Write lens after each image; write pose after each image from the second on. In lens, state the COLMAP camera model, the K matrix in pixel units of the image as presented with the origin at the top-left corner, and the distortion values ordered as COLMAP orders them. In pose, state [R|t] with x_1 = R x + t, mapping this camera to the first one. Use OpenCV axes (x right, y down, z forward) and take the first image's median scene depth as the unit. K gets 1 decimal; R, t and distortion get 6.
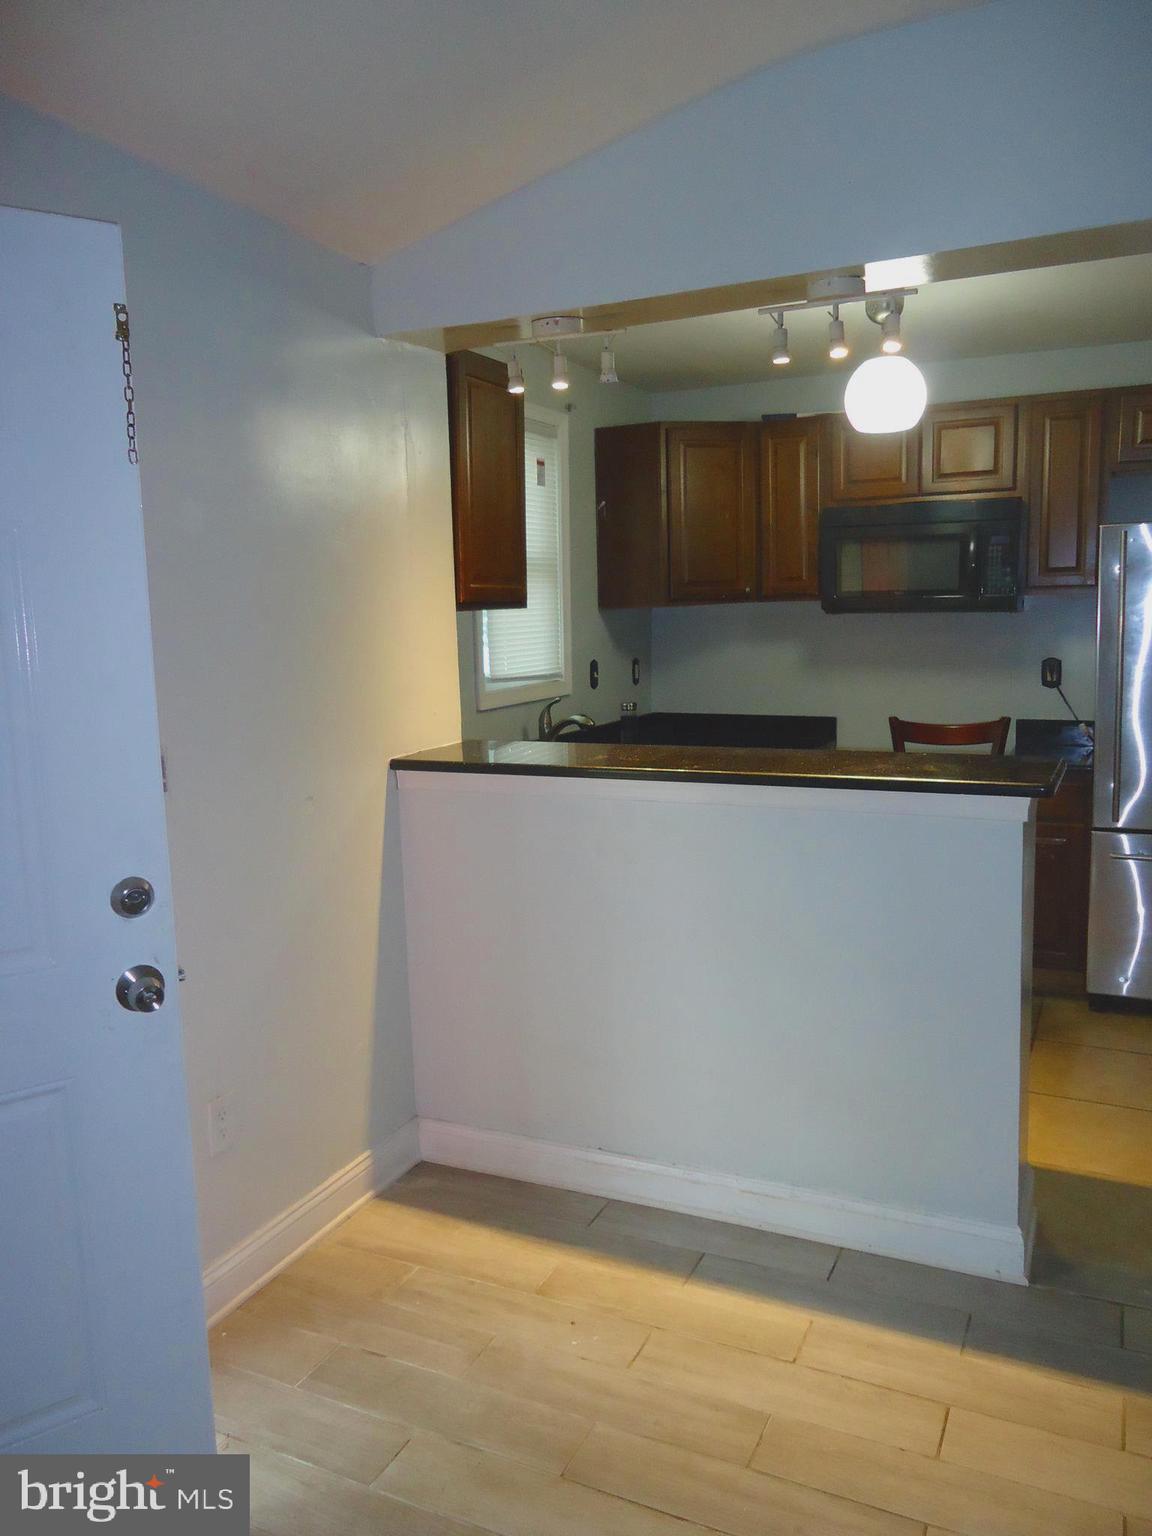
lens RADIAL K [[1144.8, 0, 573.7], [0, 1144.8, 765.5], [0, 0, 1]] dist [-0.001825, -0.000401]
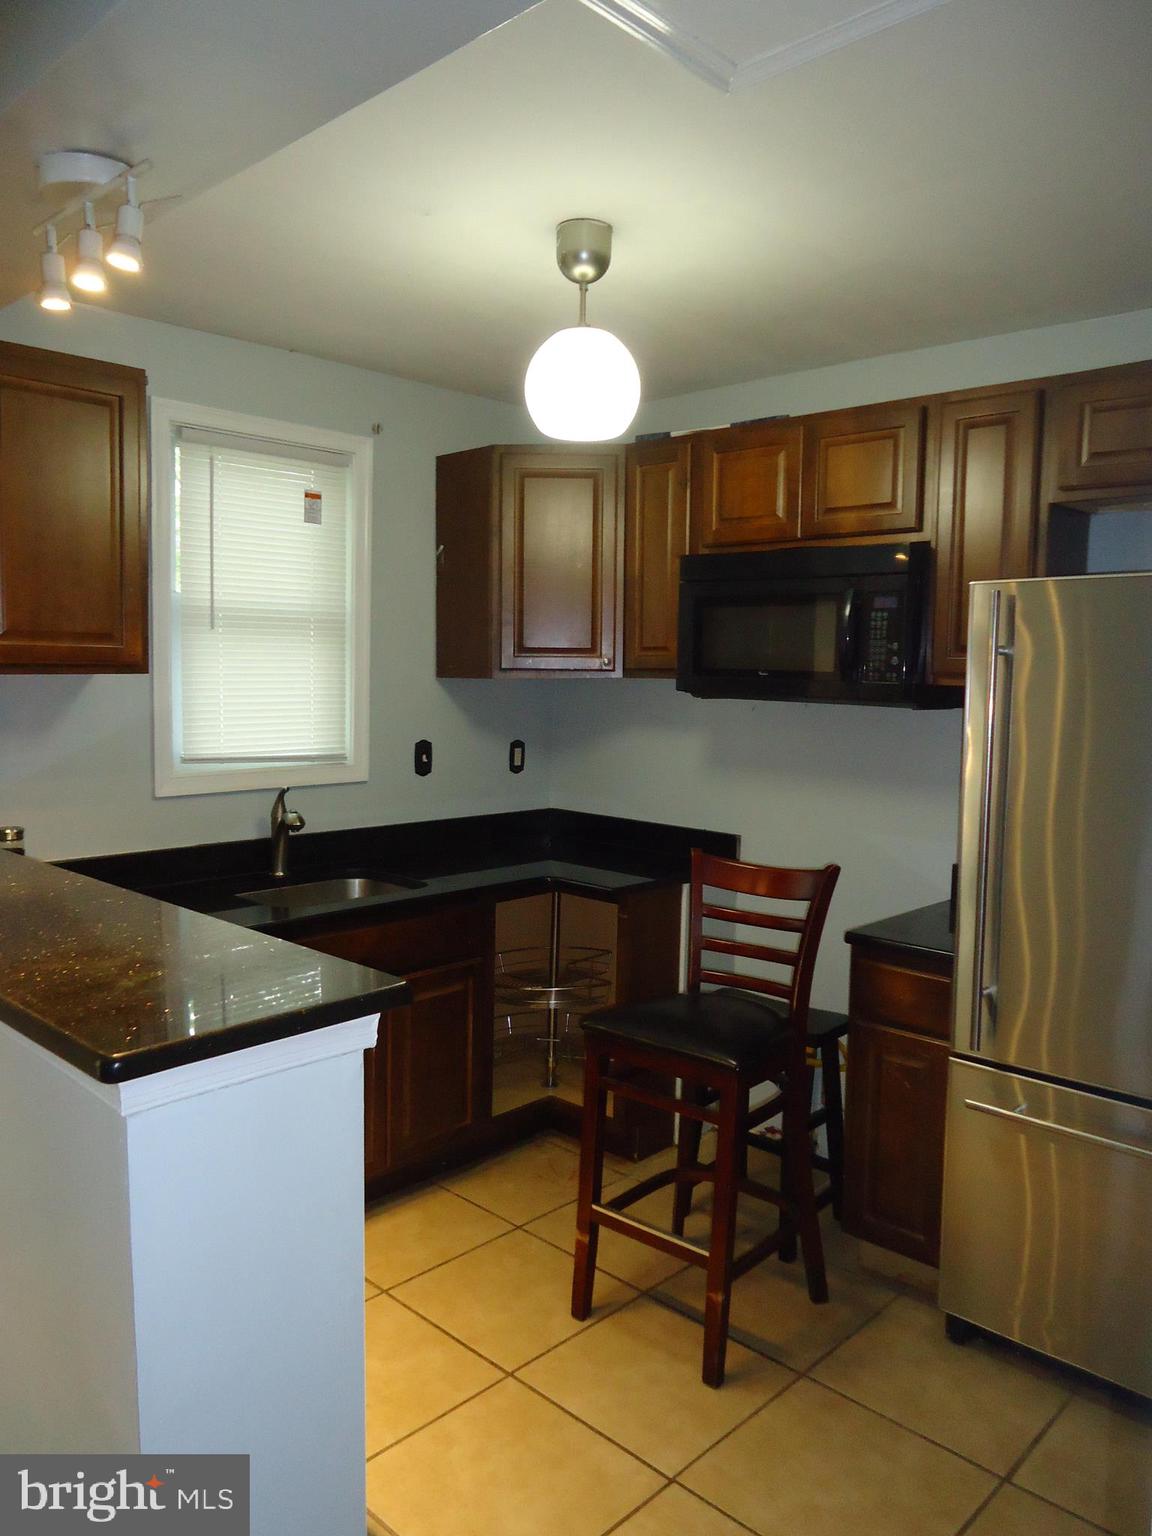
lens RADIAL K [[1144.8, 0, 577.0], [0, 1144.8, 767.3], [0, 0, 1]] dist [-0.001825, -0.000401]
pose [[0.950032, 0.066759, -0.304931, 0.408841], [-0.081250, 0.996077, -0.035065, -0.059620], [0.301394, 0.058088, 0.951729, 0.296062]]
